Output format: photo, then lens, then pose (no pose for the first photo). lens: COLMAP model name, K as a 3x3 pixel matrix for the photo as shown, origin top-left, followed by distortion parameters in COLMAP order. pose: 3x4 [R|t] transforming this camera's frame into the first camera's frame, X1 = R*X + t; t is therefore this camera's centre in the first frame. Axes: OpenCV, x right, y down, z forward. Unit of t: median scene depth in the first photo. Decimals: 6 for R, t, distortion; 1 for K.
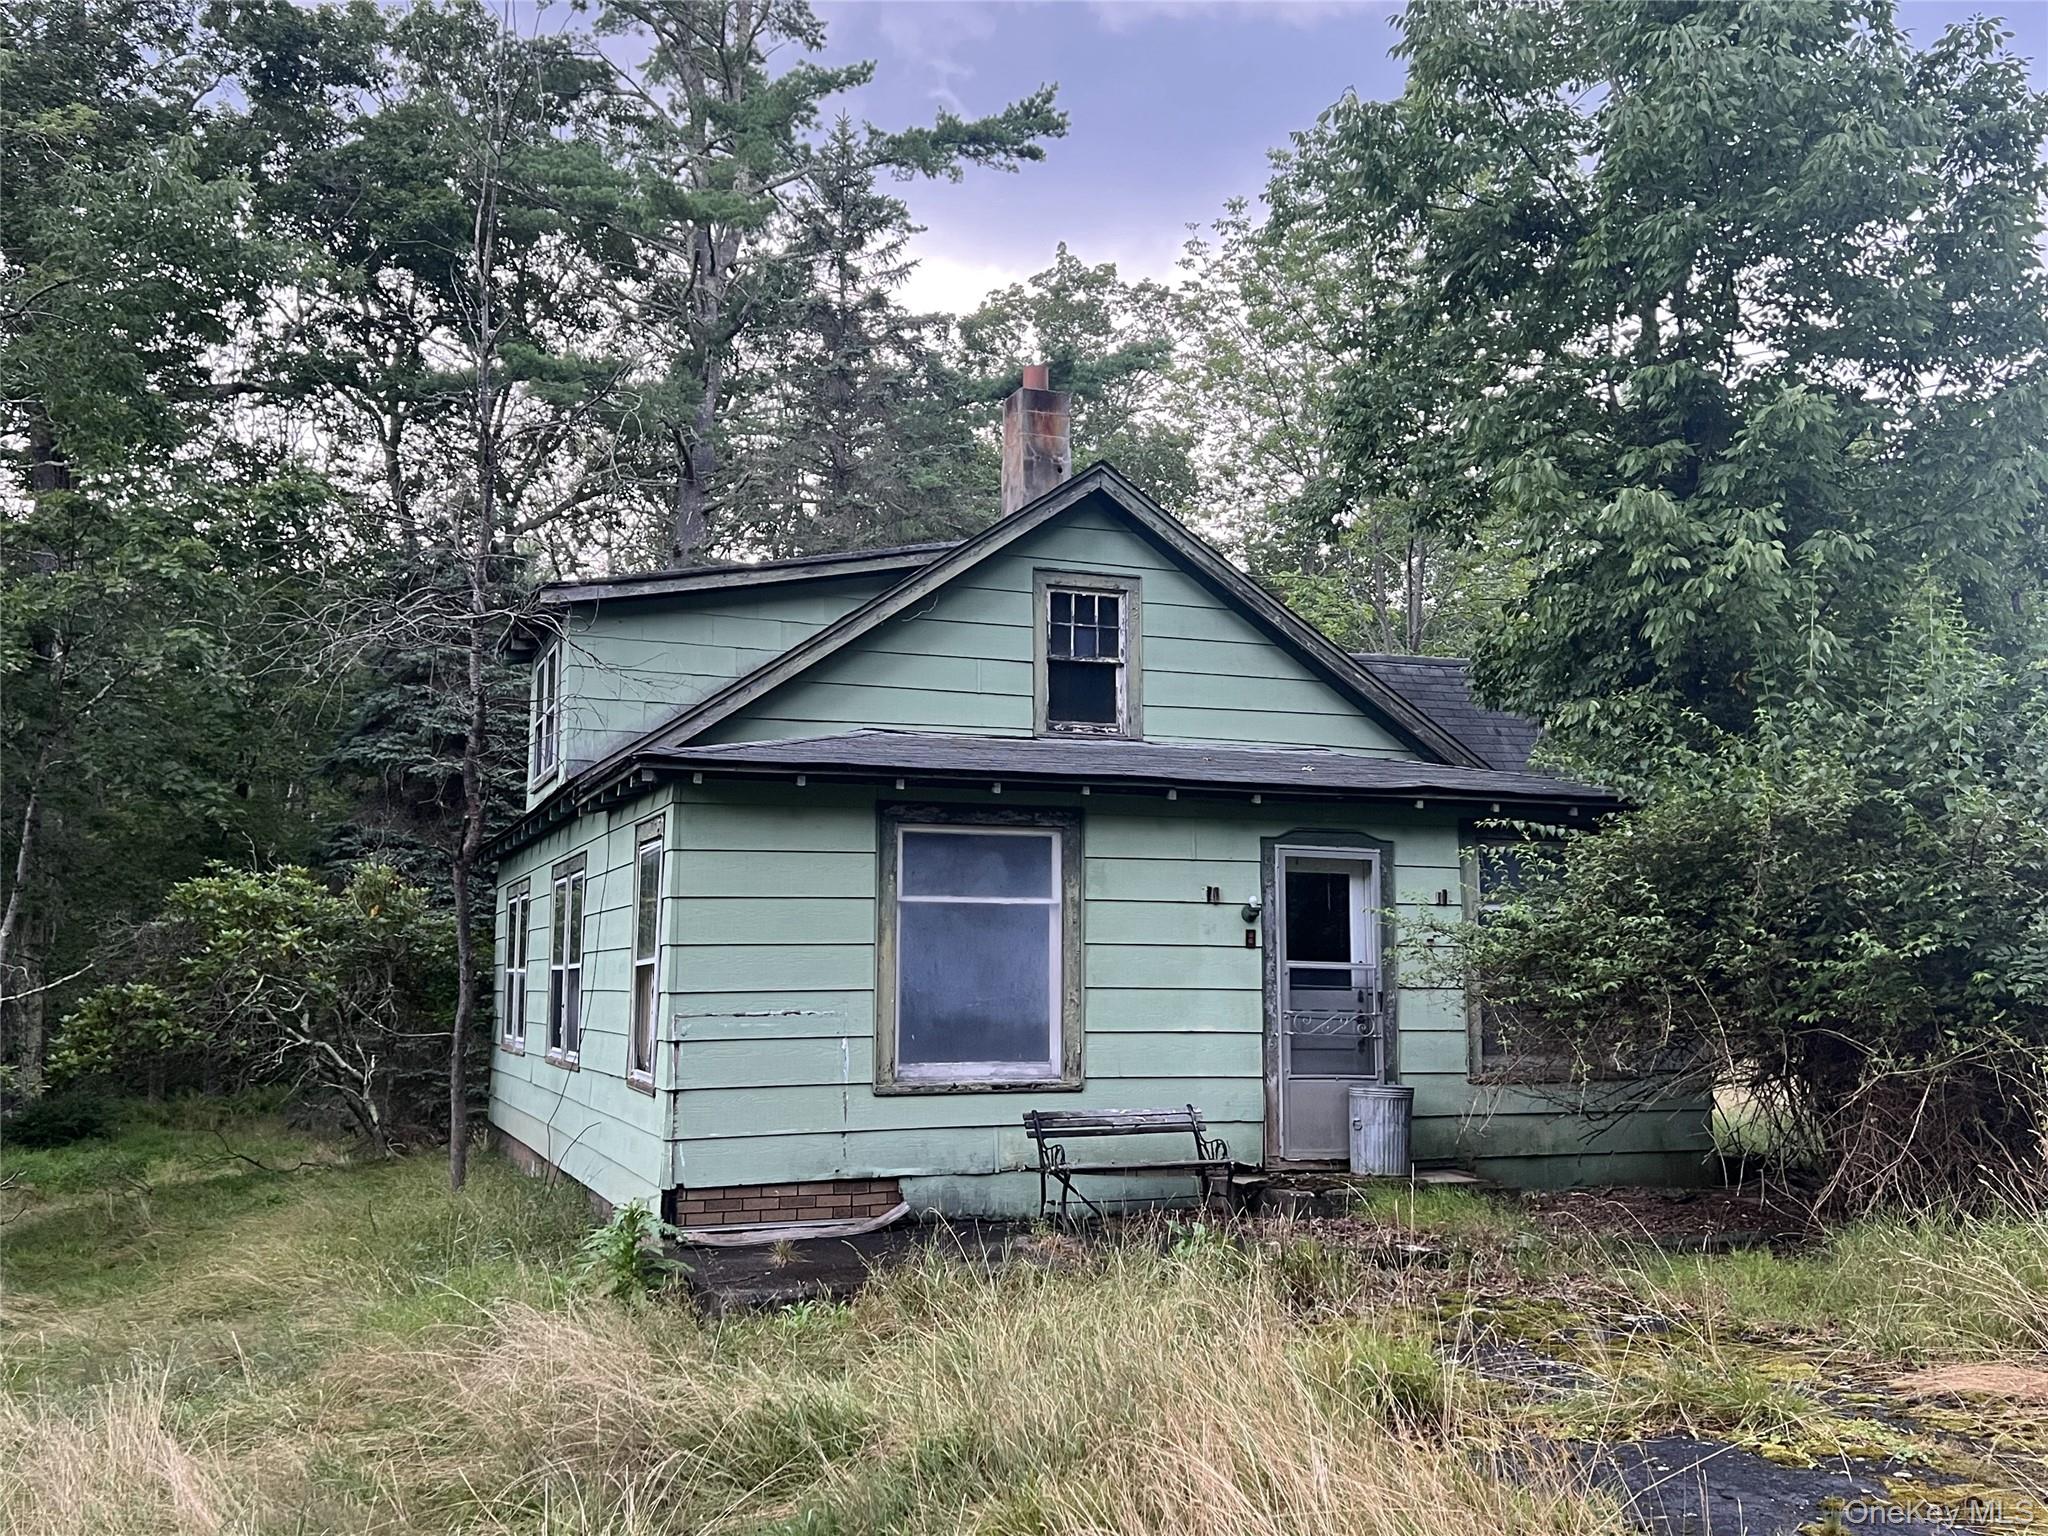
lens RADIAL K [[1893.1, 0, 1016.4], [0, 1893.1, 758.9], [0, 0, 1]] dist [0.046008, 0.000000]
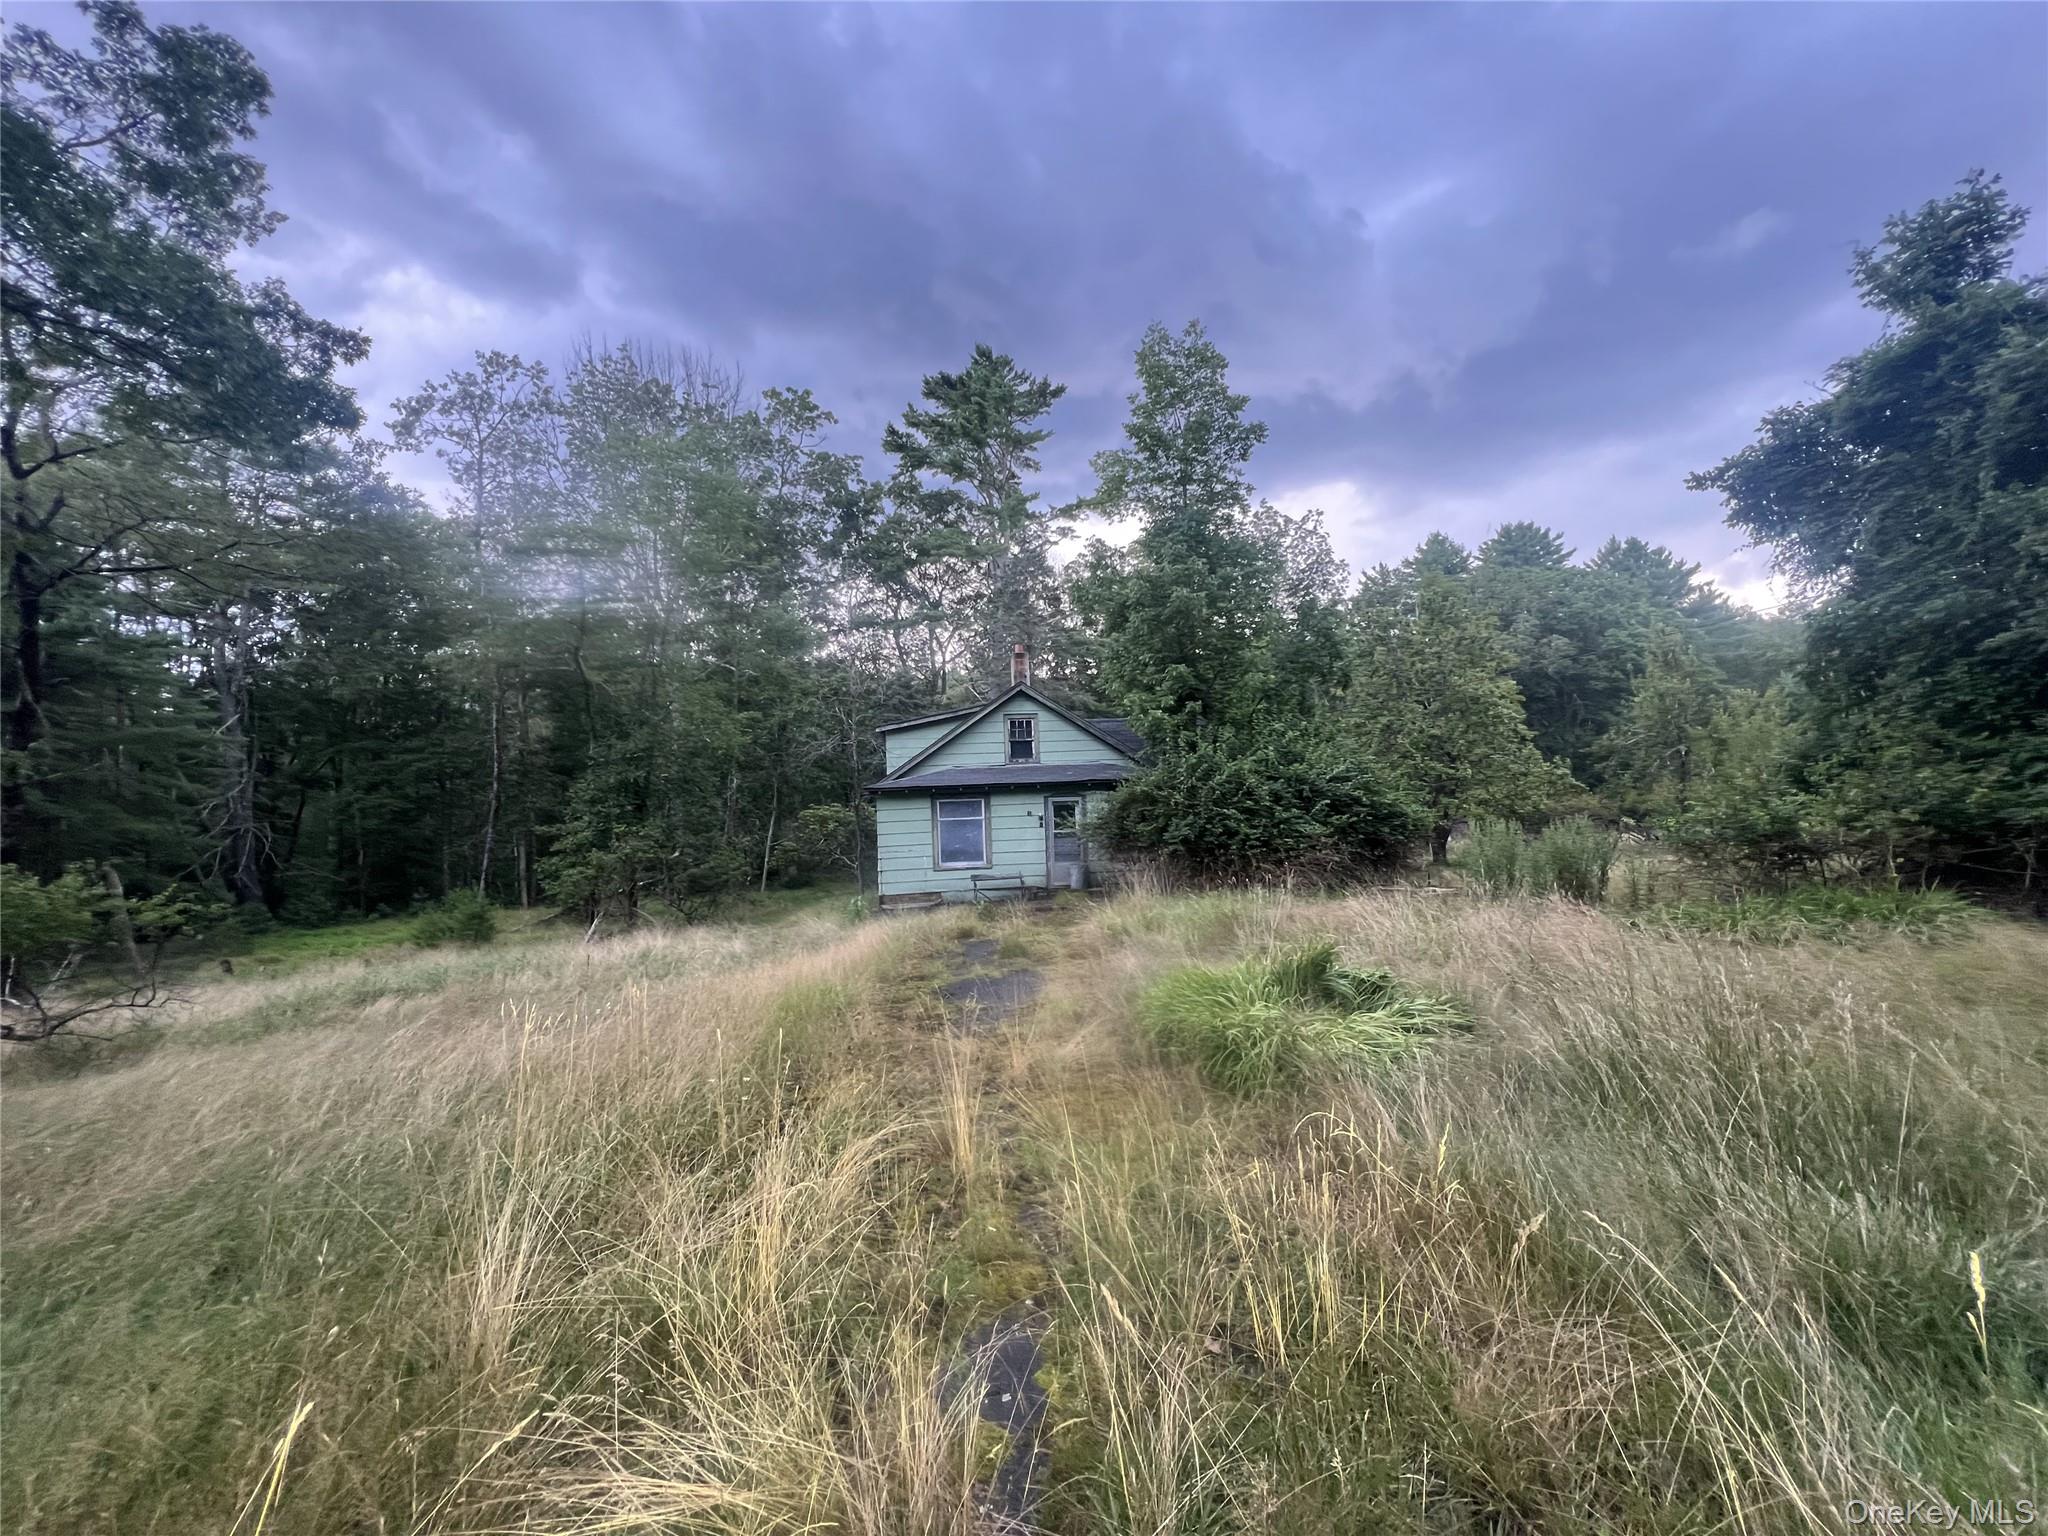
lens RADIAL K [[820.4, 0, 1025.7], [0, 820.4, 770.6], [0, 0, 1]] dist [-0.000010, -0.000012]
pose [[0.970405, -0.055149, -0.235101, 0.463033], [0.070189, 0.995956, 0.056087, -0.095758], [0.231057, -0.070928, 0.970351, -0.502532]]
